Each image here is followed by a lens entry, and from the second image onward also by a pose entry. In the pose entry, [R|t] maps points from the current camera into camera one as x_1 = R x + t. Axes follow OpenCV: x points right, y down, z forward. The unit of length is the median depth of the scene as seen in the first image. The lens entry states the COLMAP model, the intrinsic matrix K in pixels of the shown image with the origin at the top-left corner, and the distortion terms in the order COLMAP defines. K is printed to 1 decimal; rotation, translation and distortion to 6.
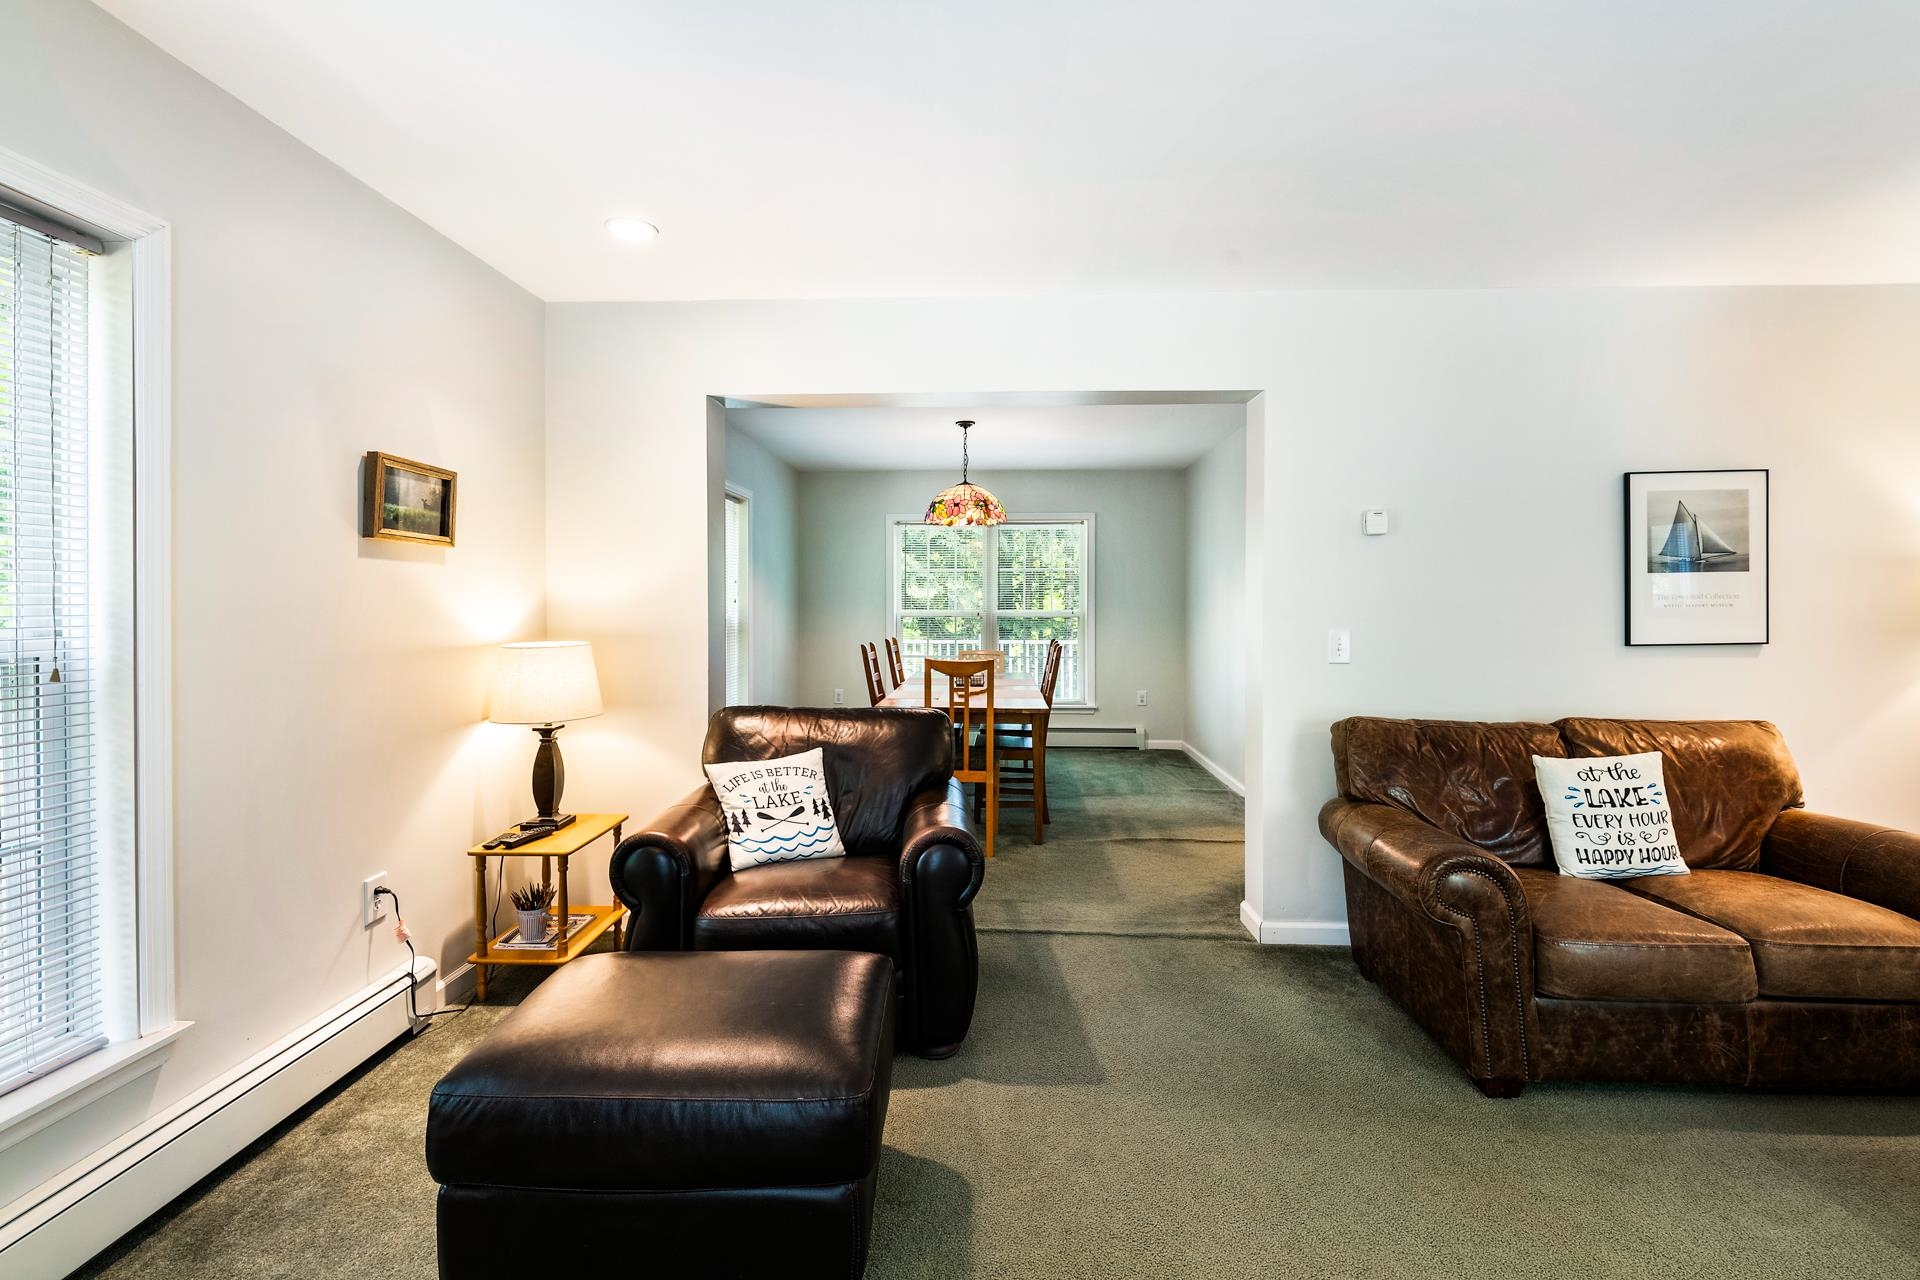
lens RADIAL K [[847.4, 0, 947.4], [0, 847.4, 605.7], [0, 0, 1]] dist [-0.001183, -0.003604]
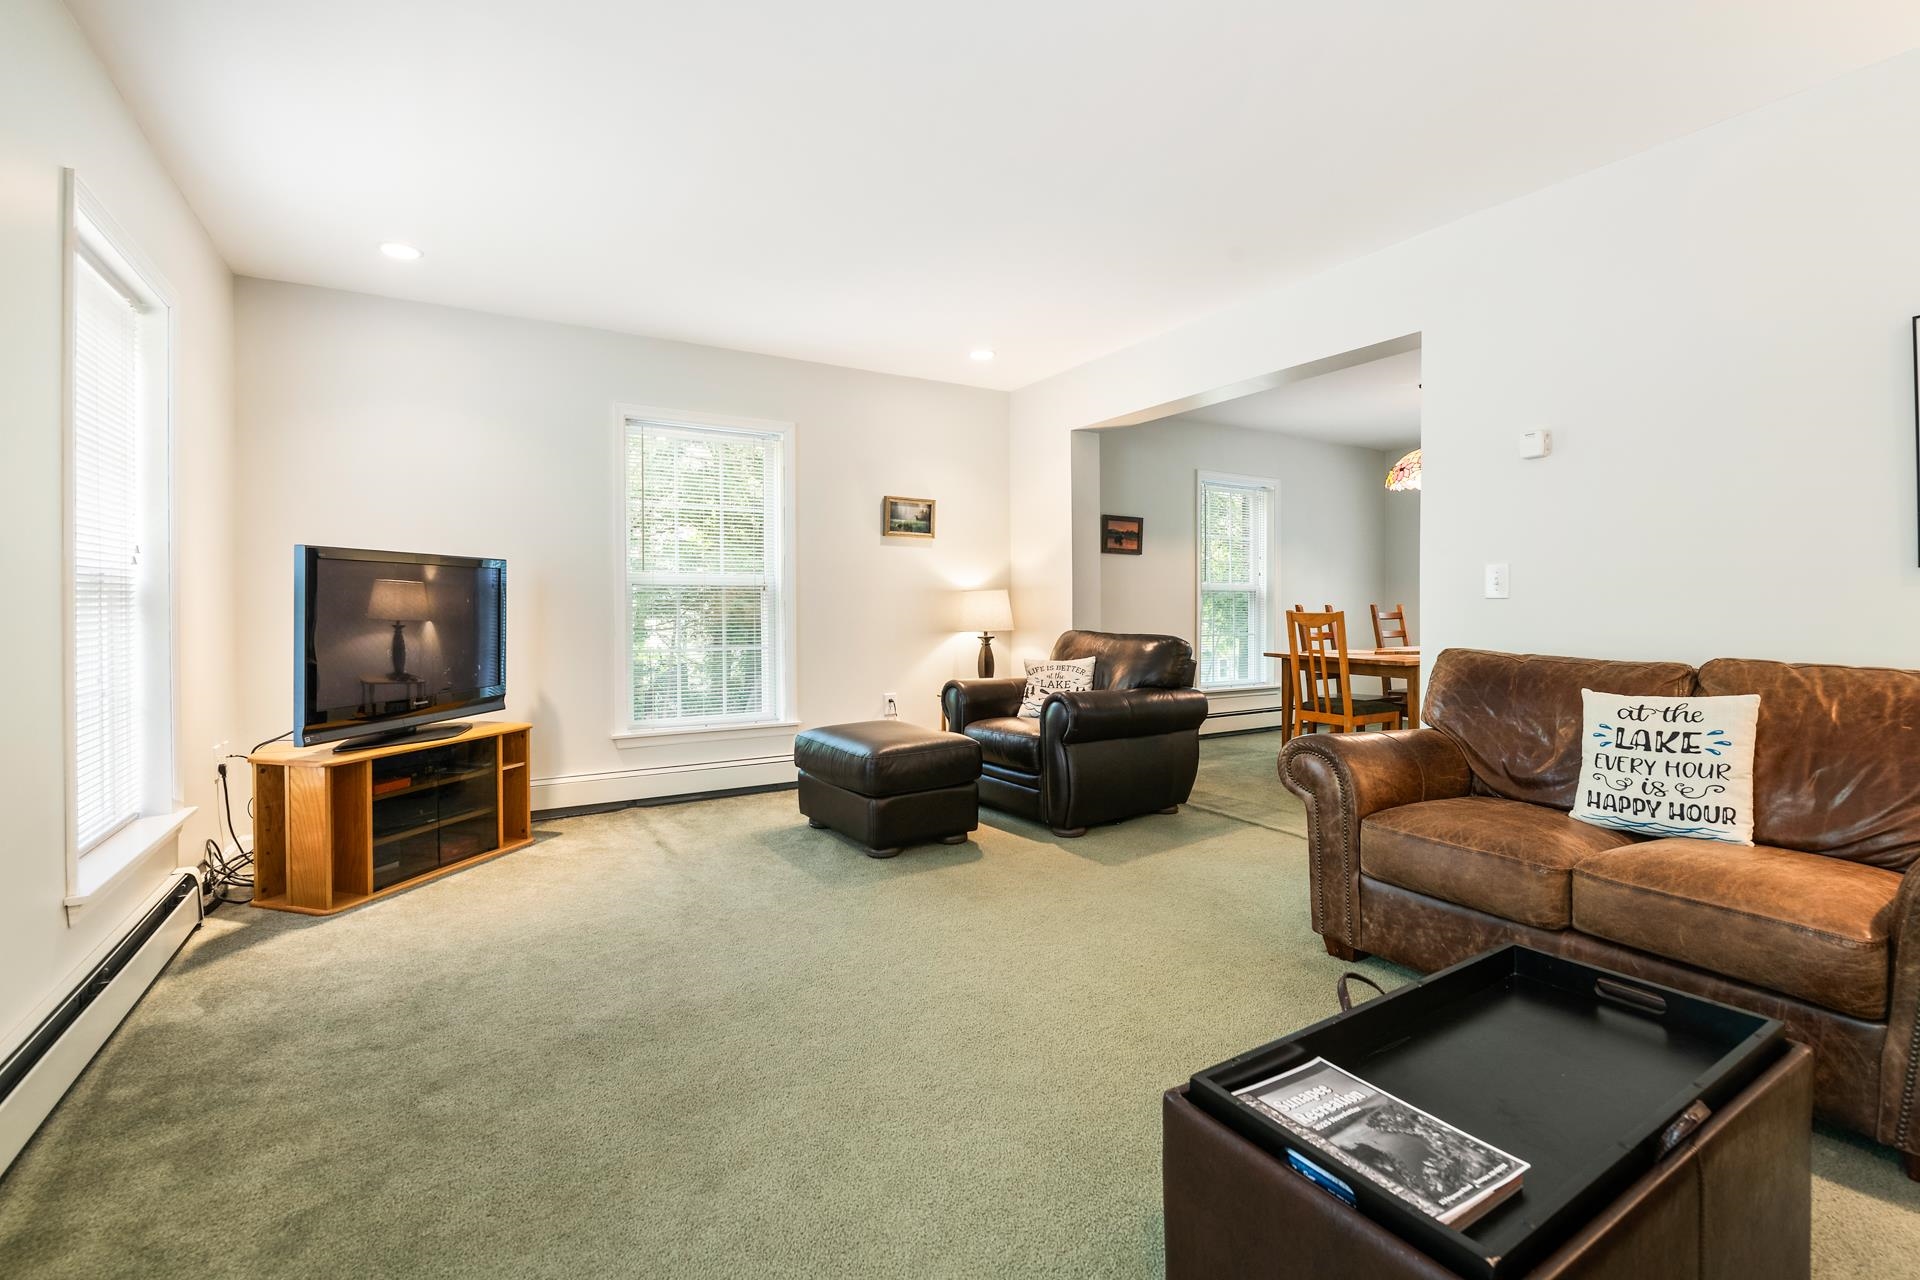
lens RADIAL K [[847.4, 0, 944.1], [0, 847.4, 625.4], [0, 0, 1]] dist [-0.001183, -0.003604]
pose [[0.545132, 0.016668, -0.838184, 1.112330], [-0.004084, 0.999843, 0.017227, 0.101146], [0.838340, -0.005967, 0.545115, -0.050468]]
